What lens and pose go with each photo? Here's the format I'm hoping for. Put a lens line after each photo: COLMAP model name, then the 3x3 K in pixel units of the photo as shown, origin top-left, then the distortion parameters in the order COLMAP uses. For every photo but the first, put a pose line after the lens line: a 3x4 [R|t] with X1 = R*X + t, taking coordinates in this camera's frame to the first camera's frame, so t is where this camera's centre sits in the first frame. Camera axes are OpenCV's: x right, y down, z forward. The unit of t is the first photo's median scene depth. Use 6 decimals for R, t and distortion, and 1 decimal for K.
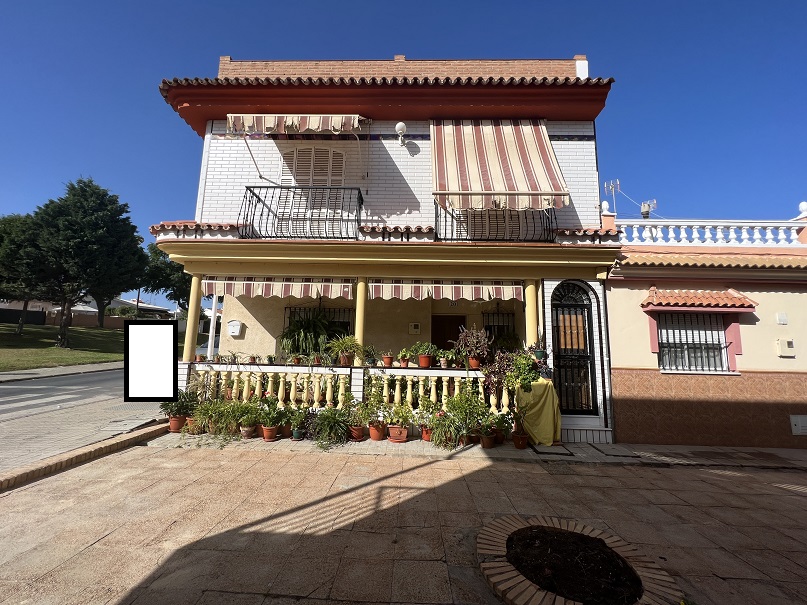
lens RADIAL K [[322.4, 0, 401.9], [0, 322.4, 300.5], [0, 0, 1]] dist [-0.001882, 0.000498]
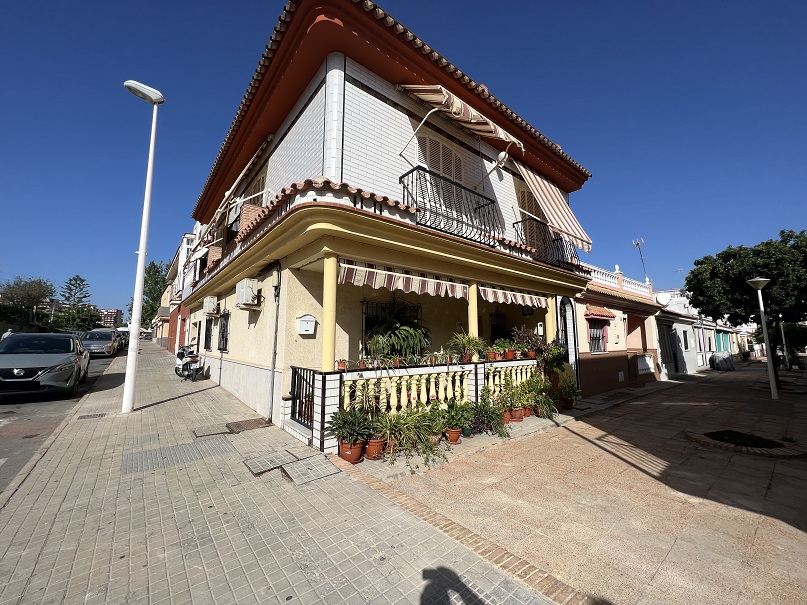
lens RADIAL K [[322.4, 0, 401.9], [0, 322.4, 300.5], [0, 0, 1]] dist [-0.001882, 0.000498]
pose [[0.762601, 0.059016, 0.644171, -1.051415], [-0.072183, 0.997374, -0.005922, 0.020405], [-0.642829, -0.041982, 0.764858, 0.334922]]
